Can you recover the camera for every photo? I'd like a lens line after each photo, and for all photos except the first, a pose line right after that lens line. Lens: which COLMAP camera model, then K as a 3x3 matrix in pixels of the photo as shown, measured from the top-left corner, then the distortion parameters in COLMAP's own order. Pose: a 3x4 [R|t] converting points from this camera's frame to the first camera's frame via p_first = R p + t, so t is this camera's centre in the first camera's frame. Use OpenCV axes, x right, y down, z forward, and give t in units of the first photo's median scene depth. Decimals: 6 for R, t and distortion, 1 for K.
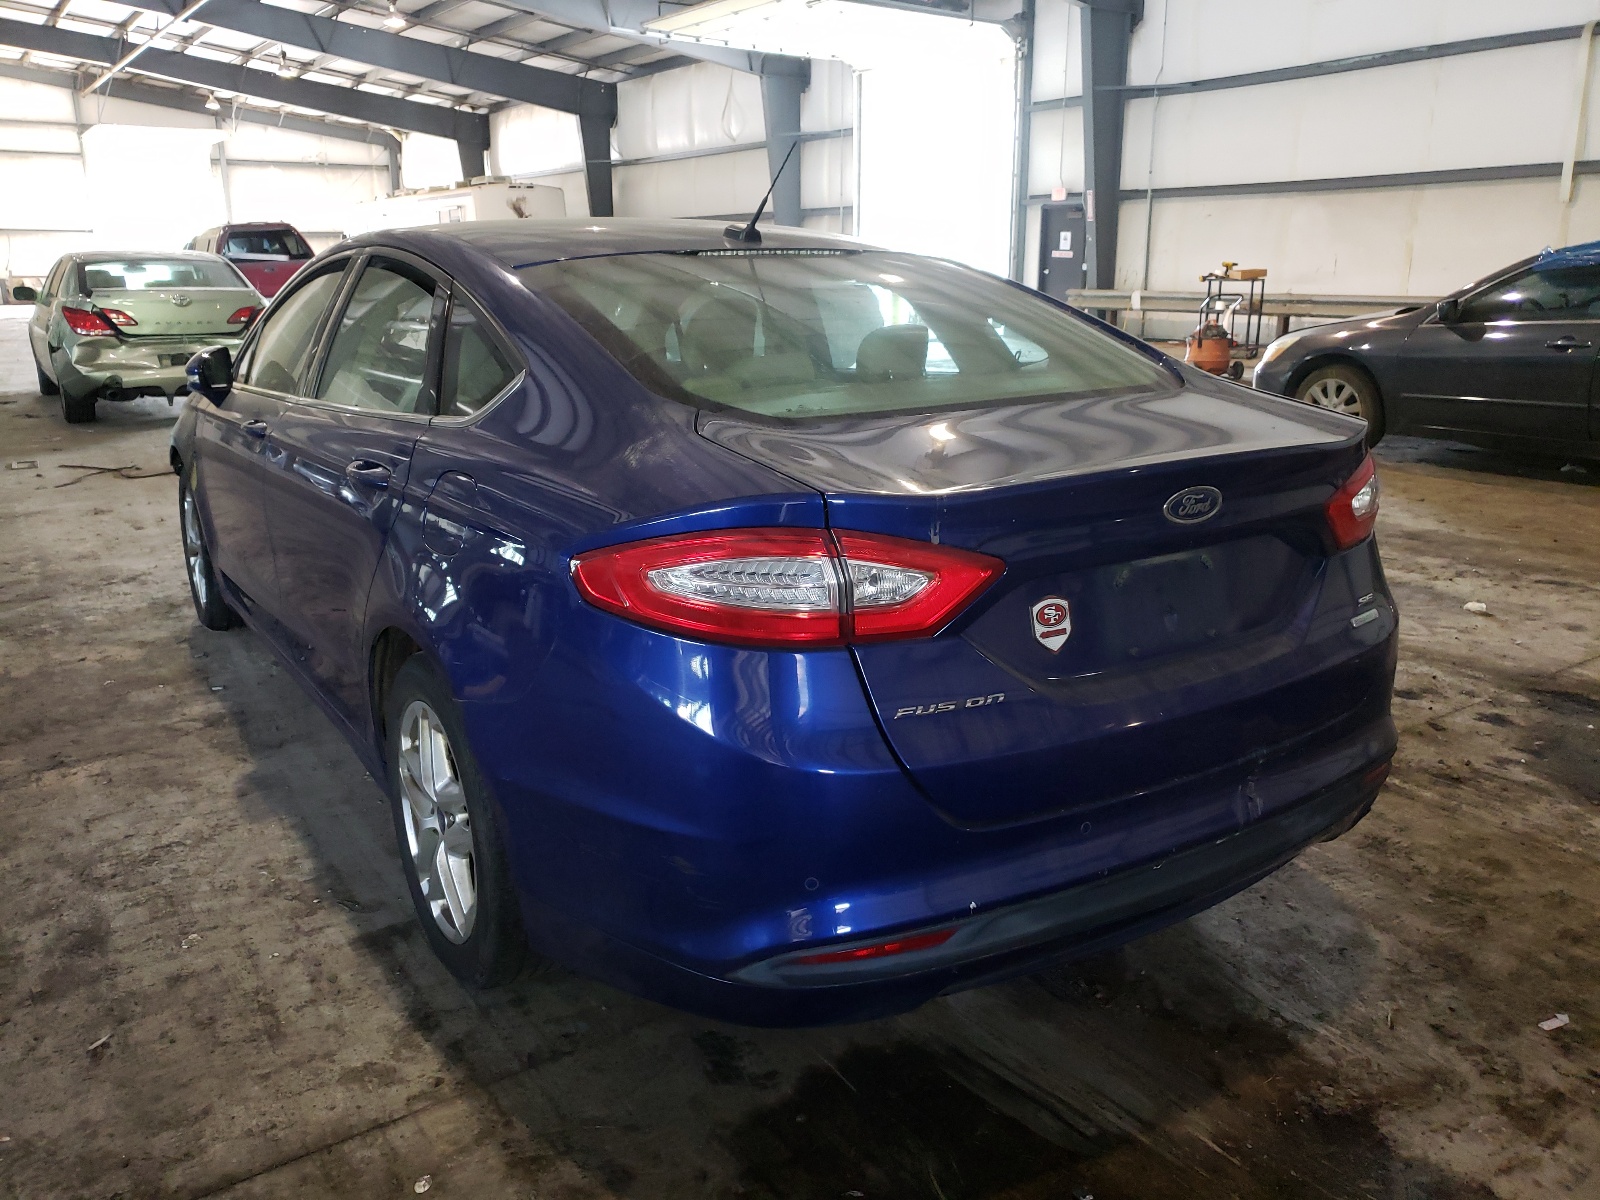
lens RADIAL K [[1188.6, 0, 798.9], [0, 1188.6, 600.7], [0, 0, 1]] dist [0.012958, 0.006438]
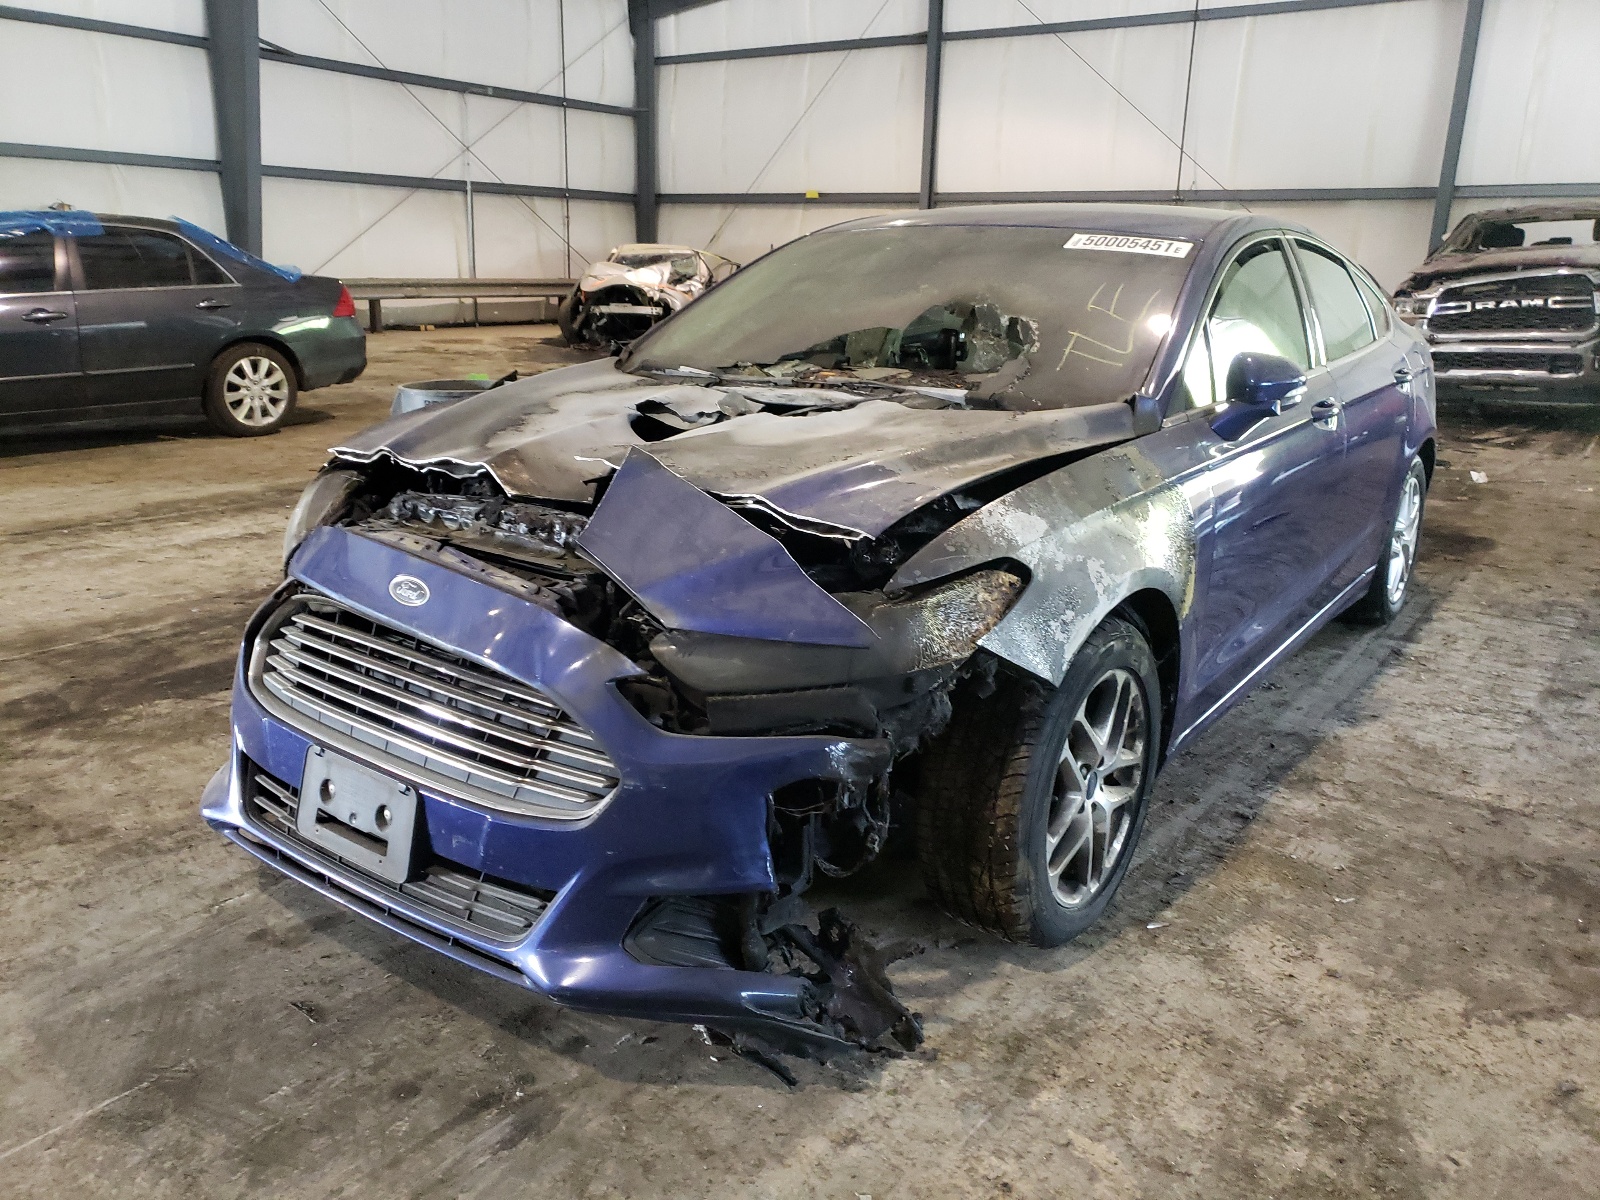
lens RADIAL K [[1188.6, 0, 800.2], [0, 1188.6, 602.7], [0, 0, 1]] dist [0.012958, 0.006438]
pose [[-0.316217, -0.256396, 0.913383, -1.304700], [0.261424, 0.901960, 0.343695, -0.462203], [-0.911956, 0.347462, -0.218187, 1.719563]]
